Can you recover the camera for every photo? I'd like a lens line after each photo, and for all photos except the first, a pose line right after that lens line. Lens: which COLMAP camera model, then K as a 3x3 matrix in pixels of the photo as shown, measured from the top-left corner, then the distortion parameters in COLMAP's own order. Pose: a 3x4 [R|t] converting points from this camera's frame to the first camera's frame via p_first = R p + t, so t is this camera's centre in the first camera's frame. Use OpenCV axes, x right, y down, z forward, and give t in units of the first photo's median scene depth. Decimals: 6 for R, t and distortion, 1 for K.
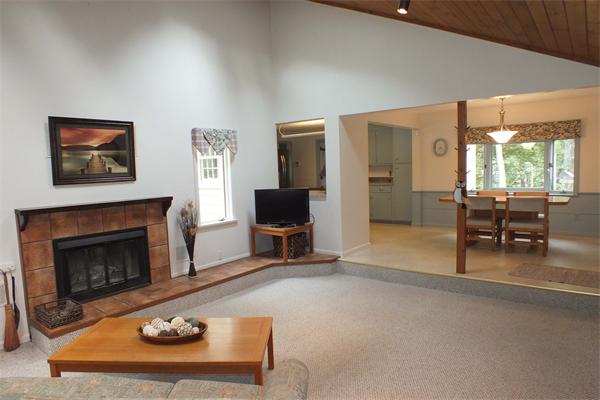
lens RADIAL K [[385.1, 0, 300.1], [0, 385.1, 198.3], [0, 0, 1]] dist [-0.058312, 0.015561]
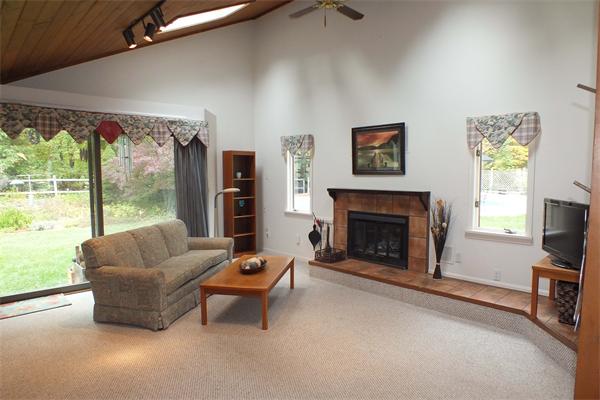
lens RADIAL K [[385.1, 0, 300.8], [0, 385.1, 202.7], [0, 0, 1]] dist [-0.058312, 0.015561]
pose [[-0.143570, 0.119071, -0.982451, 0.774111], [-0.066103, 0.989365, 0.129569, -0.094701], [0.987430, 0.083546, -0.134172, 0.895143]]
